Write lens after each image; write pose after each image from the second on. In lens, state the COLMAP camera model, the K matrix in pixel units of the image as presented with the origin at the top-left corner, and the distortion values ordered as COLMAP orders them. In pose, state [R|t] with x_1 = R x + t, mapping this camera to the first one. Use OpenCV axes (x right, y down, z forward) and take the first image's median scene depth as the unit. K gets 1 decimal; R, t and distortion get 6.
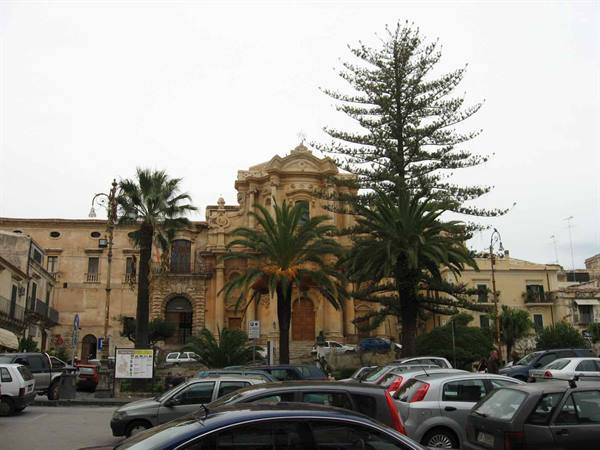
lens RADIAL K [[630.2, 0, 300.0], [0, 630.2, 225.0], [0, 0, 1]] dist [-0.122544, 0.026440]
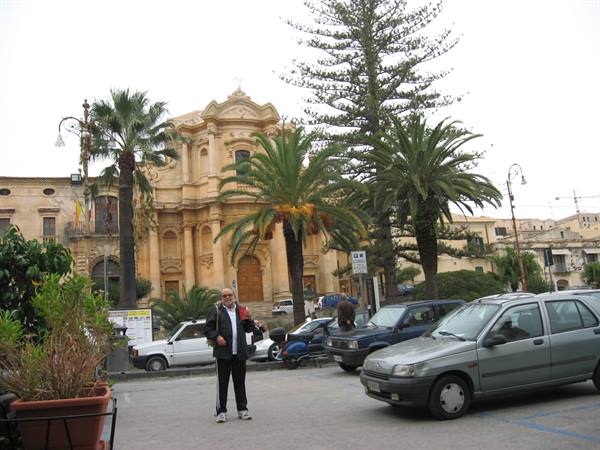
lens RADIAL K [[630.2, 0, 300.0], [0, 630.2, 225.0], [0, 0, 1]] dist [-0.122544, 0.026440]
pose [[0.979947, -0.025166, 0.197664, -0.126519], [0.015908, 0.998707, 0.048286, 0.034844], [-0.198624, -0.044173, 0.979080, 0.110268]]
